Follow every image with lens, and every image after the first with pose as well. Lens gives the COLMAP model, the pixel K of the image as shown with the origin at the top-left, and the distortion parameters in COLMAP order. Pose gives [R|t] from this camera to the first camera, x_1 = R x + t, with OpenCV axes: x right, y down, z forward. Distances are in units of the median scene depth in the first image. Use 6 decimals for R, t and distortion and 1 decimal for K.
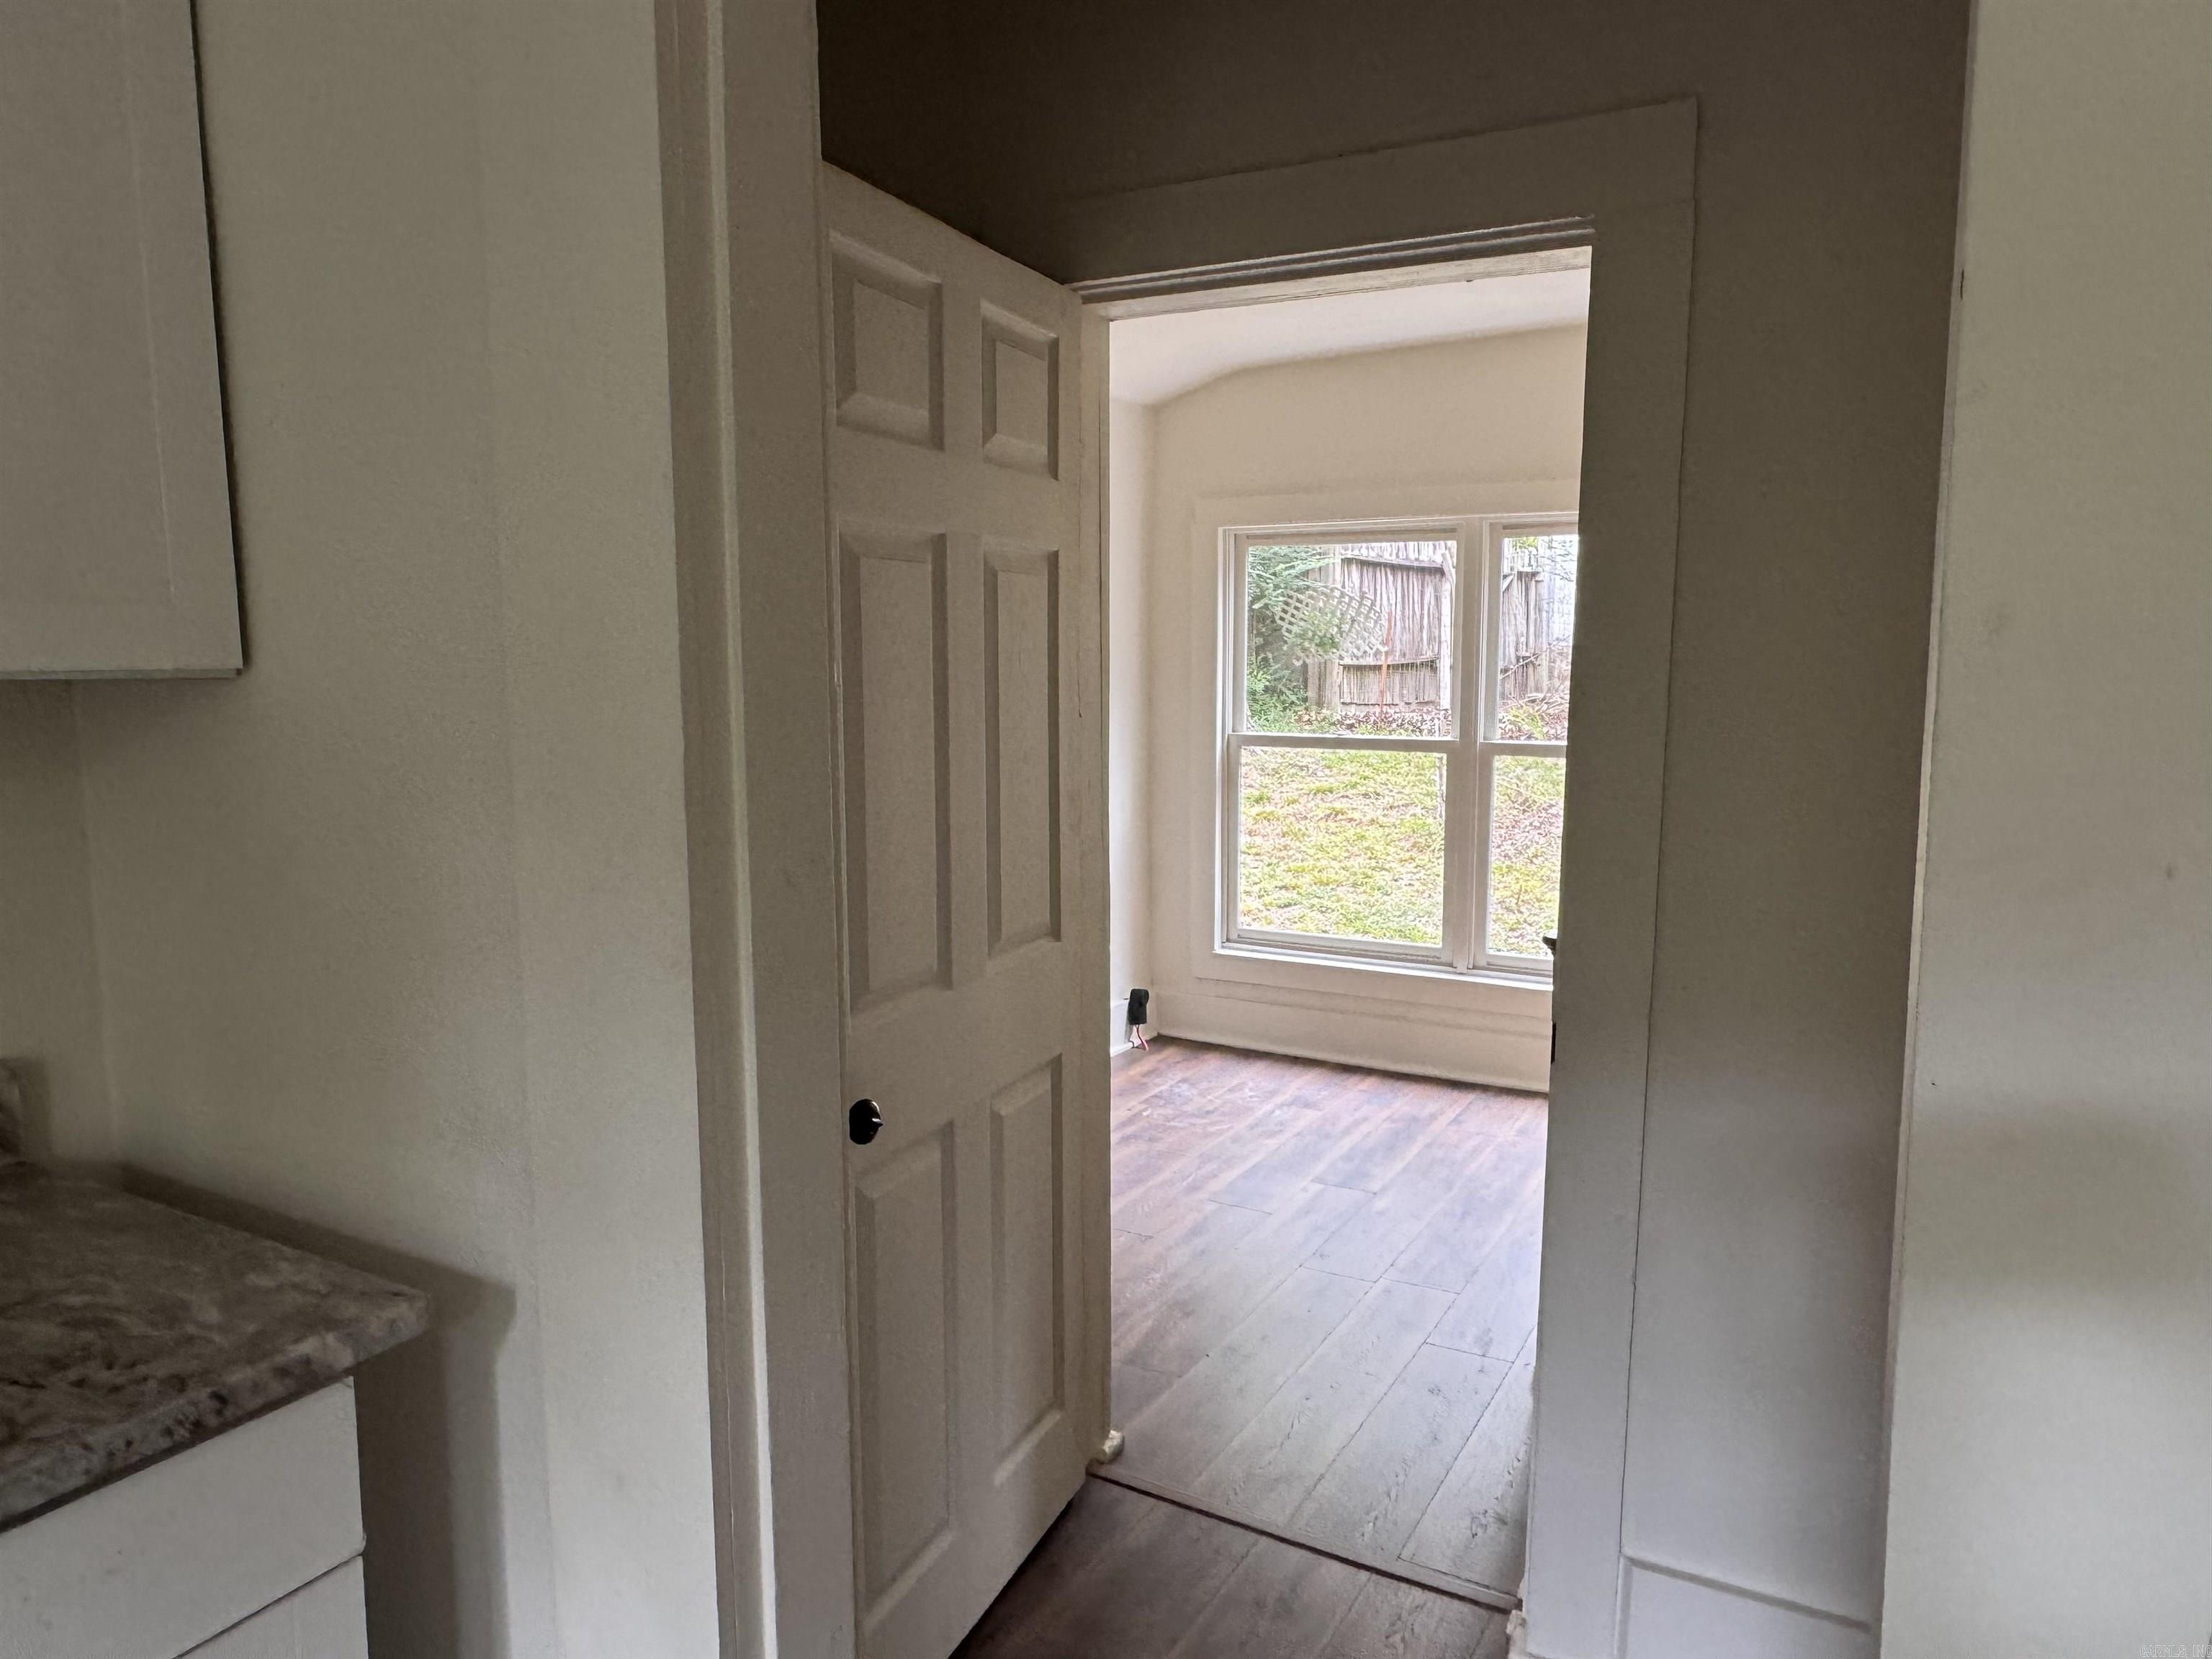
lens RADIAL K [[1433.7, 0, 1101.3], [0, 1433.7, 830.1], [0, 0, 1]] dist [-0.003433, 0.003624]
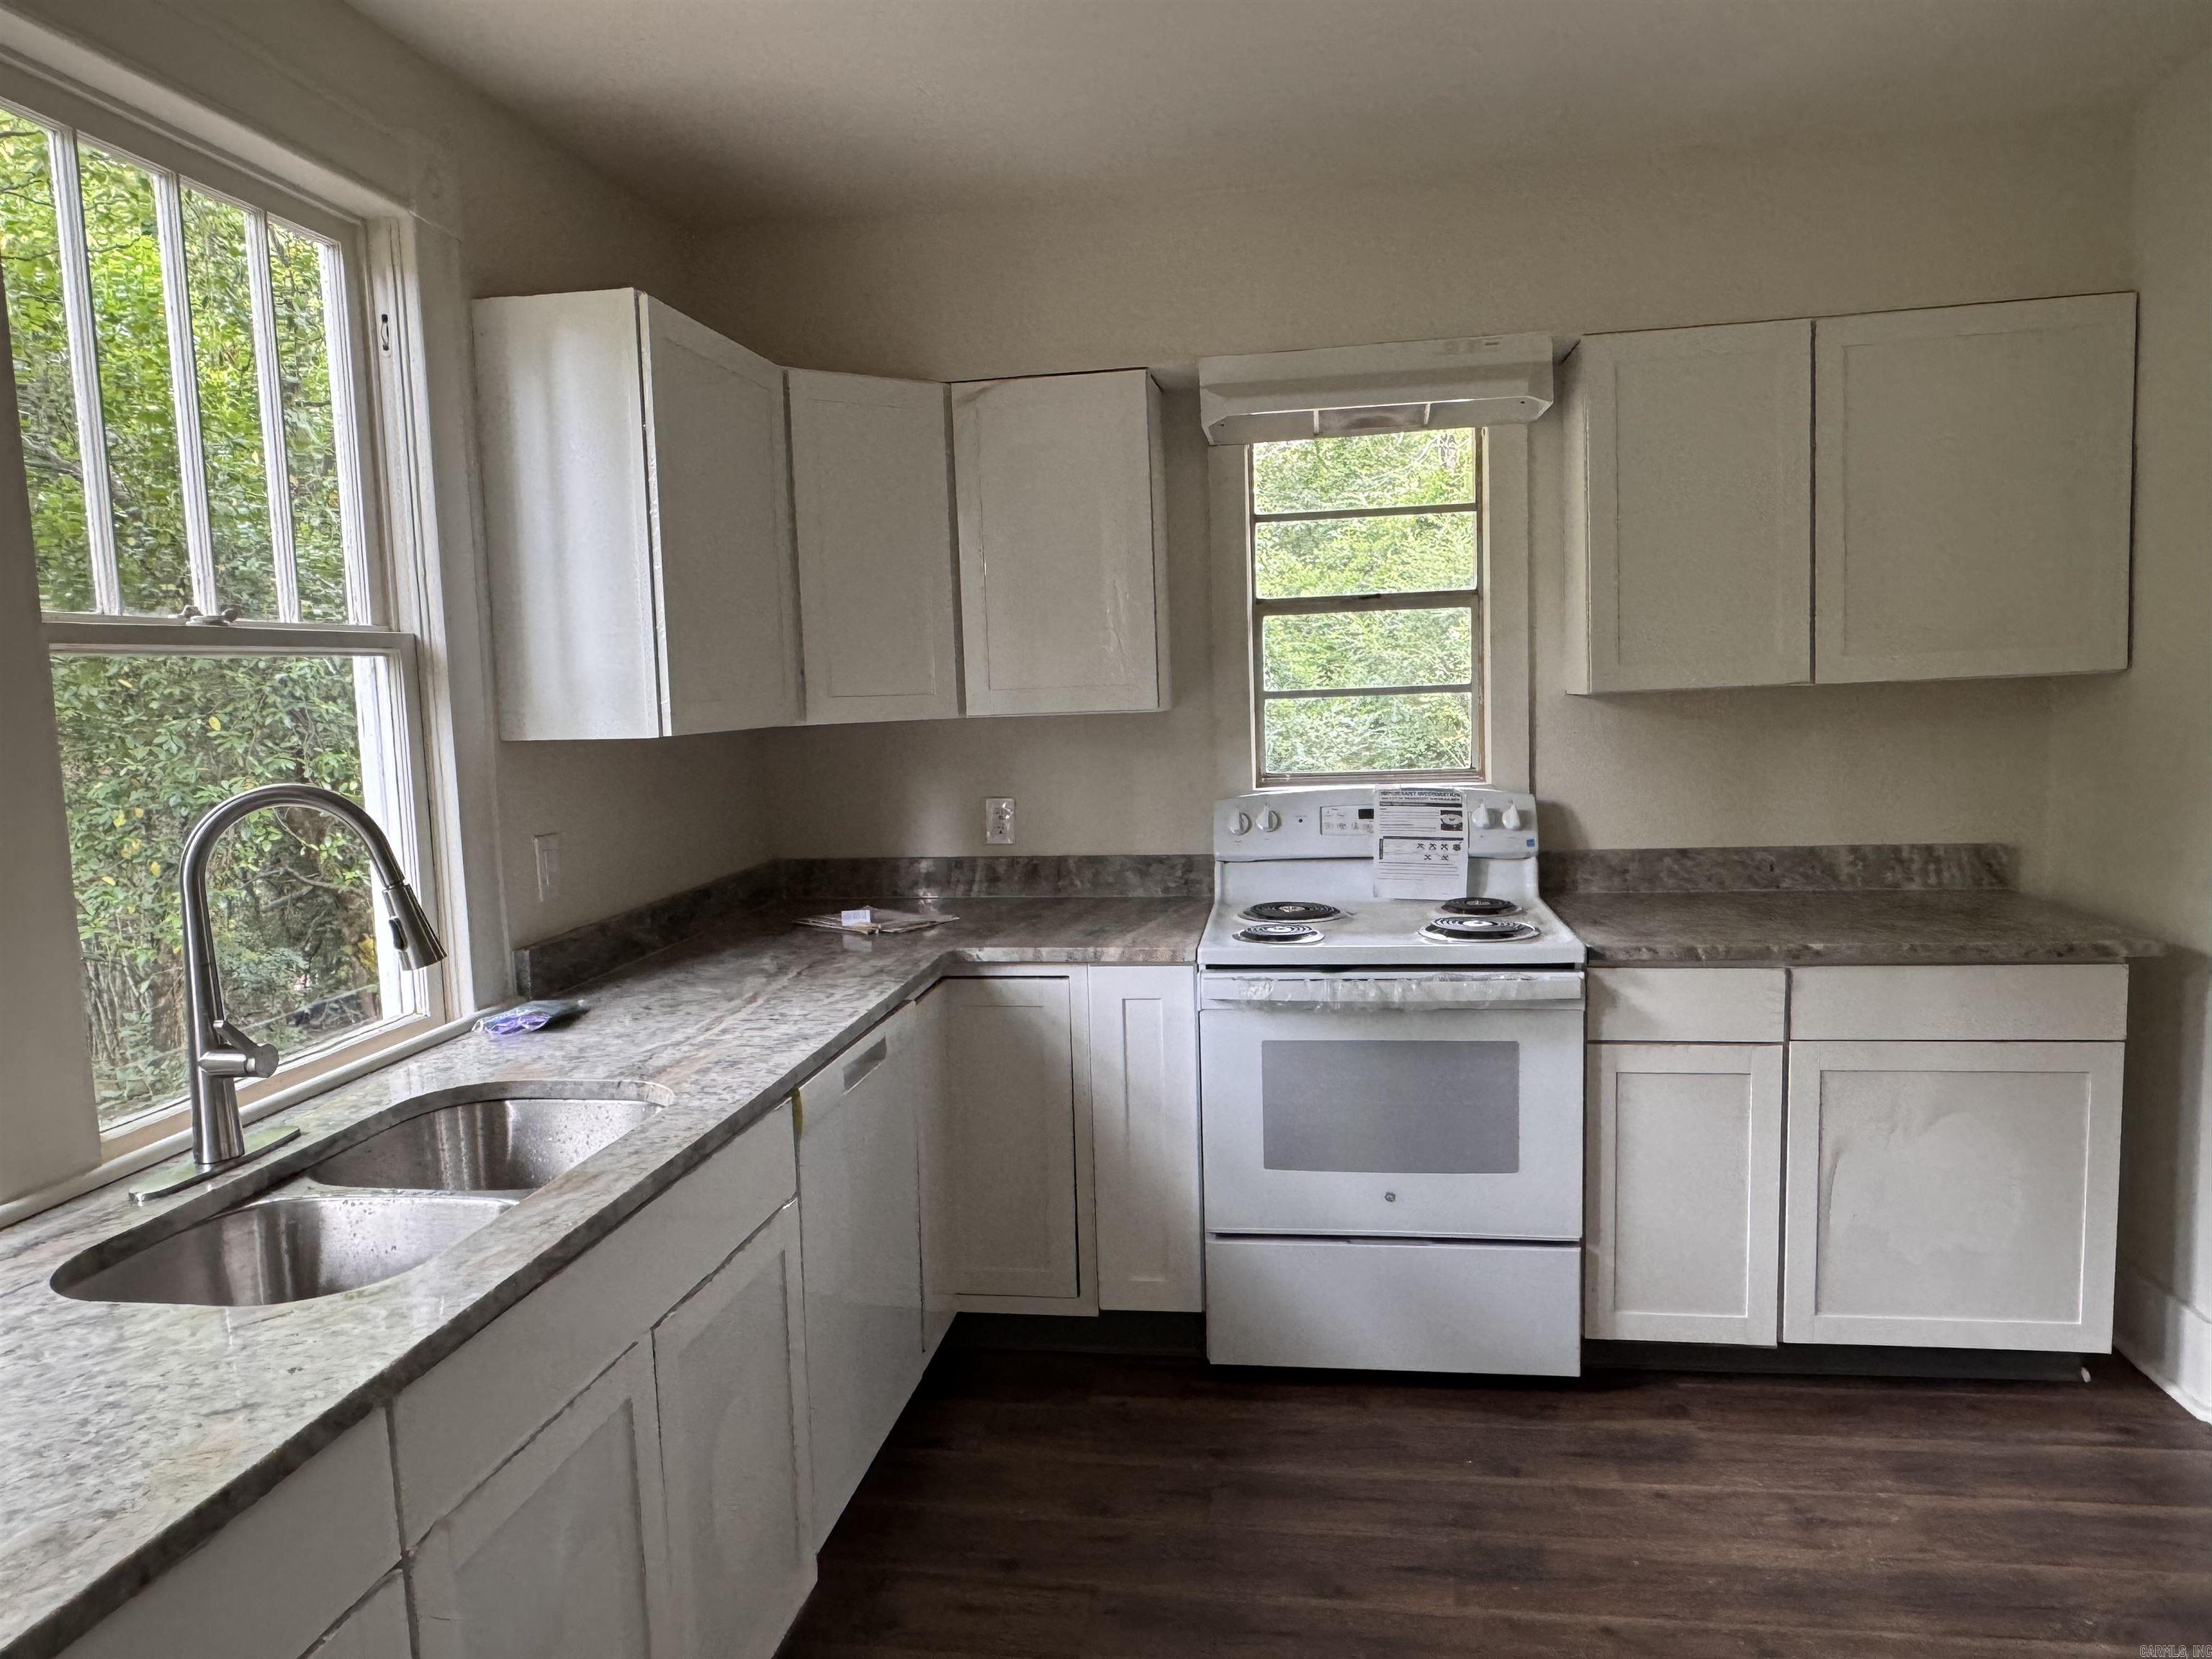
lens RADIAL K [[1433.7, 0, 1106.3], [0, 1433.7, 834.4], [0, 0, 1]] dist [-0.003433, 0.003624]
pose [[0.334176, 0.084350, -0.938729, 1.132751], [-0.079117, 0.994983, 0.061240, 0.152060], [0.939184, 0.053804, 0.339173, -1.422939]]
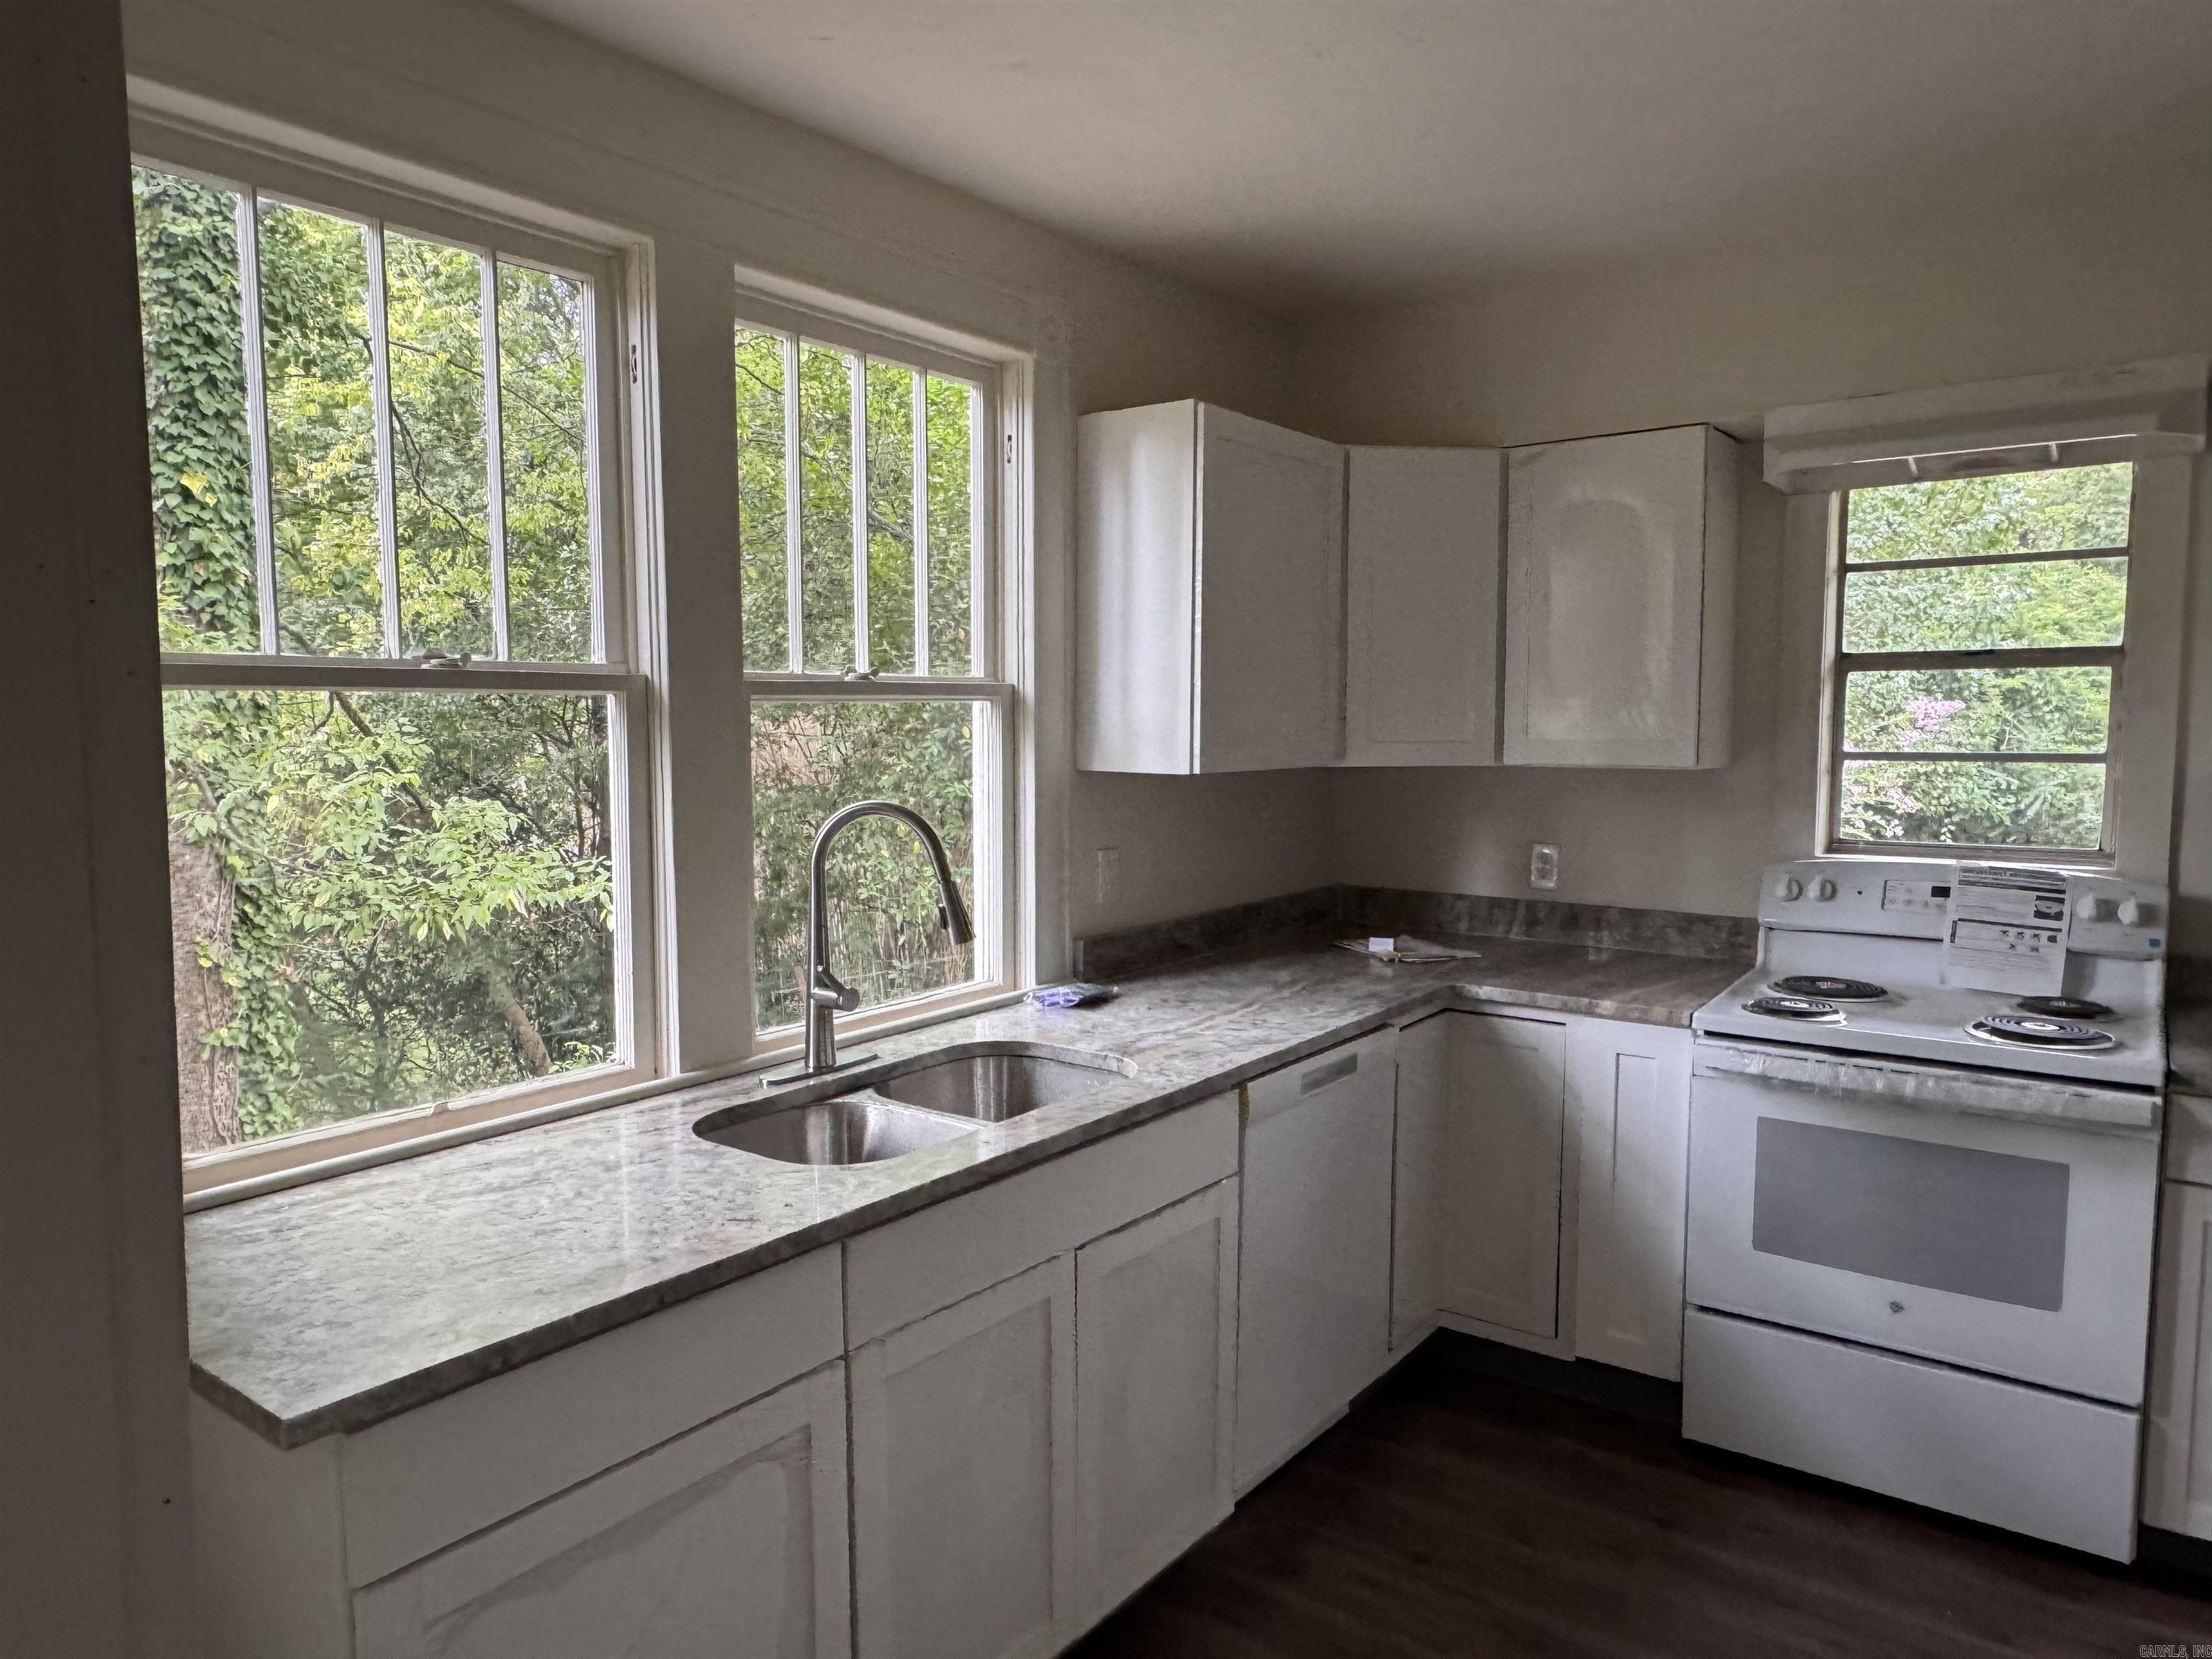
lens RADIAL K [[1433.7, 0, 1101.2], [0, 1433.7, 835.0], [0, 0, 1]] dist [-0.003433, 0.003624]
pose [[-0.151759, 0.078455, -0.985299, 1.425006], [-0.118983, 0.988146, 0.097008, 0.068564], [0.981230, 0.131956, -0.140626, -1.104553]]
